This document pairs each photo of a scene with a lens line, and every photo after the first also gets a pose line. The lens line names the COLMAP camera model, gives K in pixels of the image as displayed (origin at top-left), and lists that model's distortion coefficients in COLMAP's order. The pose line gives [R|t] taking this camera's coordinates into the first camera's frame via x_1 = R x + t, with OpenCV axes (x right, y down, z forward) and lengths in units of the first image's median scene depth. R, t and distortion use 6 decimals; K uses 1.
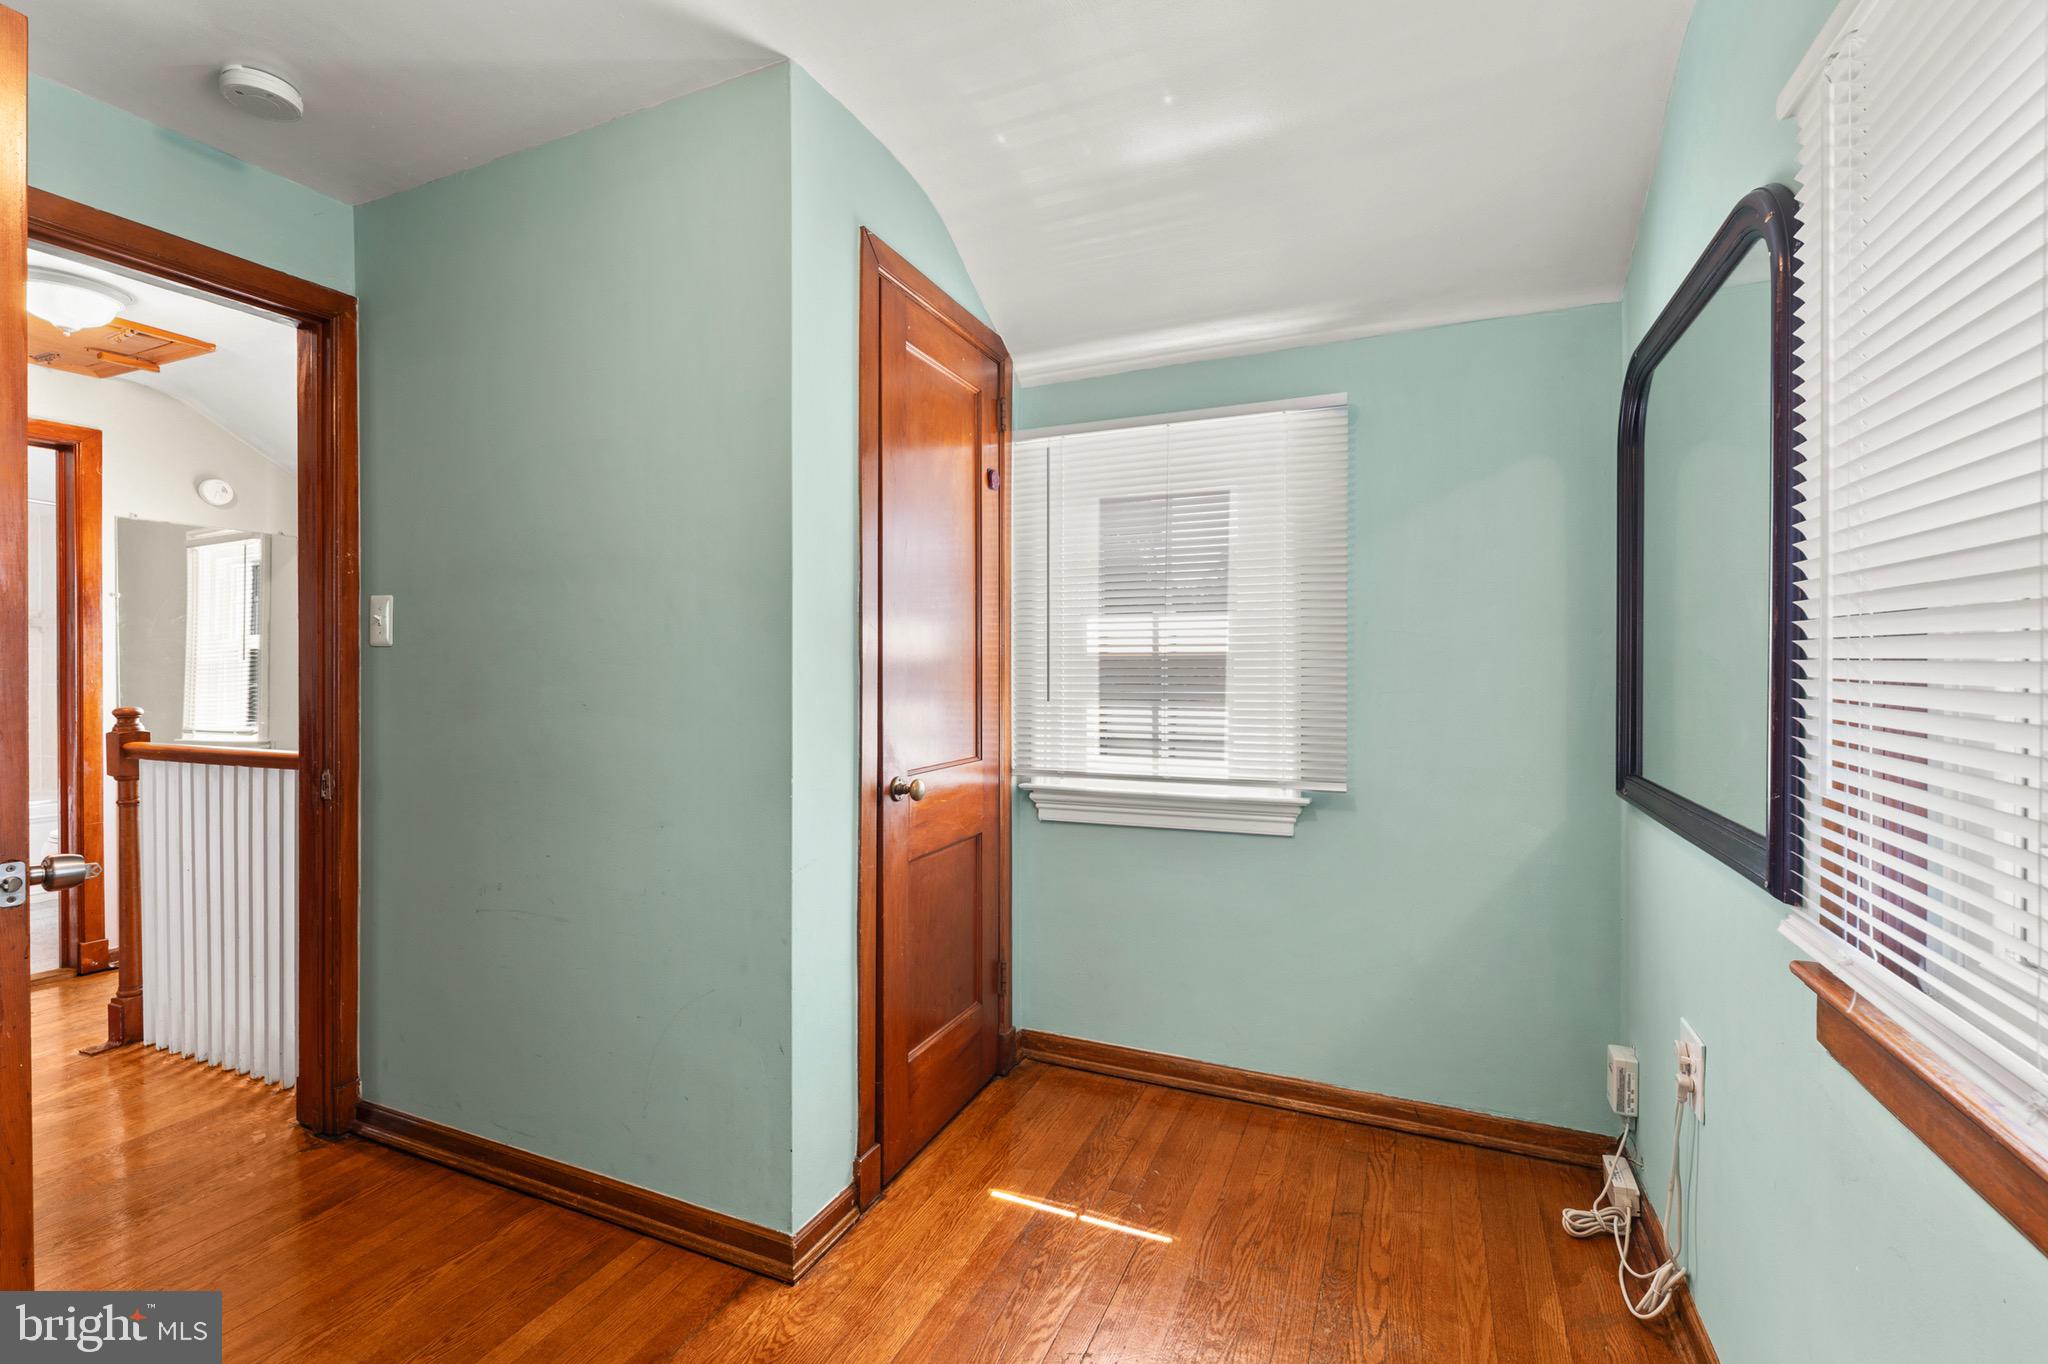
lens RADIAL K [[916.1, 0, 1023.6], [0, 916.1, 668.9], [0, 0, 1]] dist [0.000257, -0.000102]
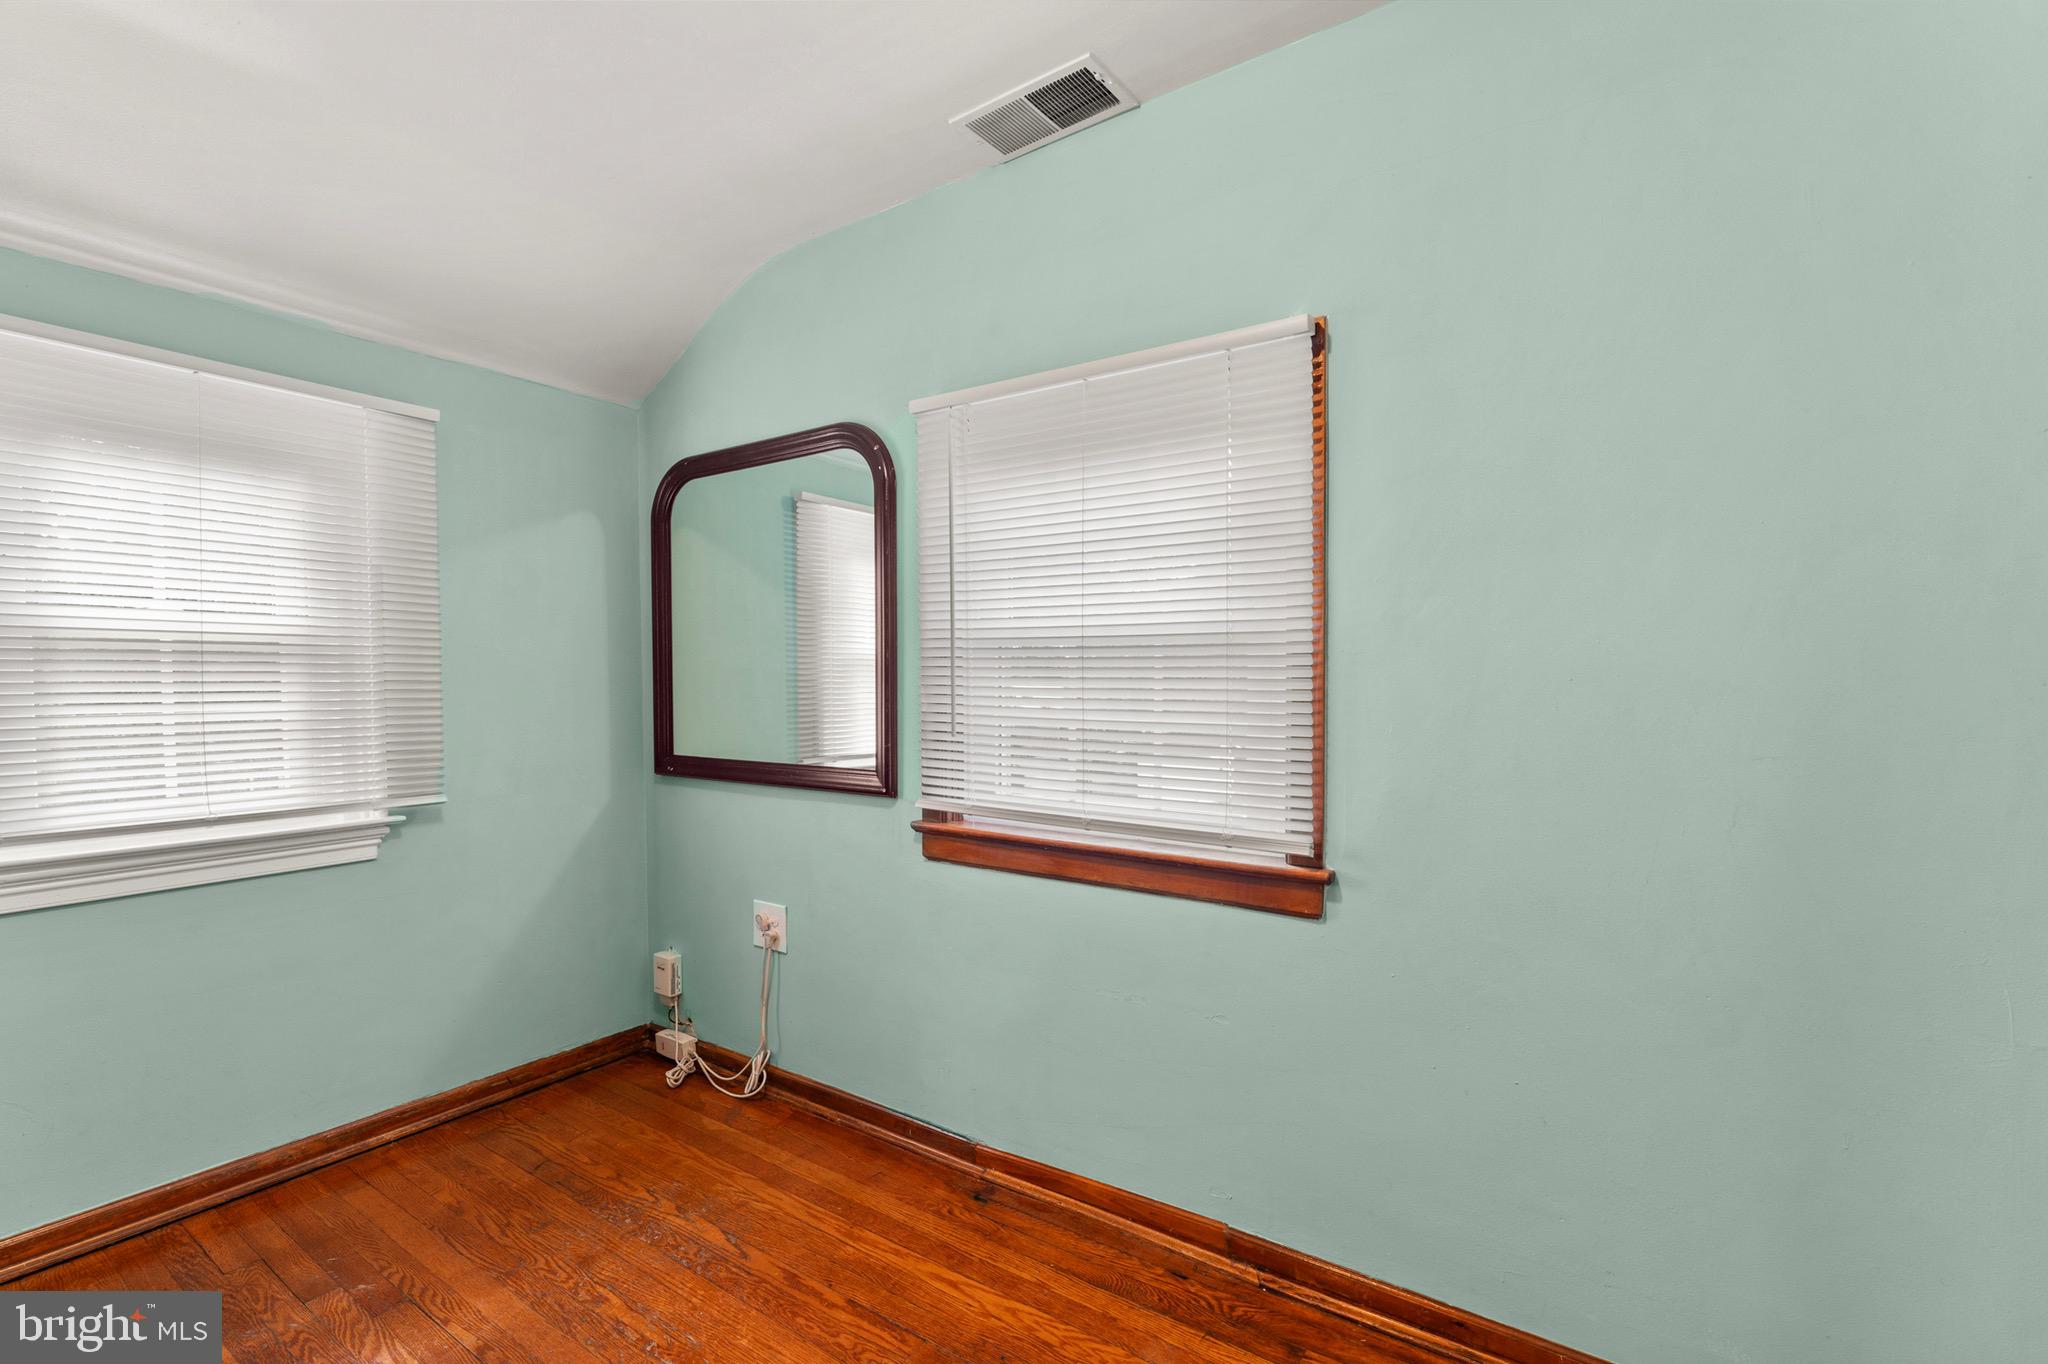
lens RADIAL K [[911.6, 0, 1021.2], [0, 911.6, 684.5], [0, 0, 1]] dist [0.001307, 0.000457]
pose [[0.195275, -0.007851, 0.980717, -0.566949], [0.006007, 0.999959, 0.006809, -0.000208], [-0.980730, 0.004561, 0.195314, 0.181428]]
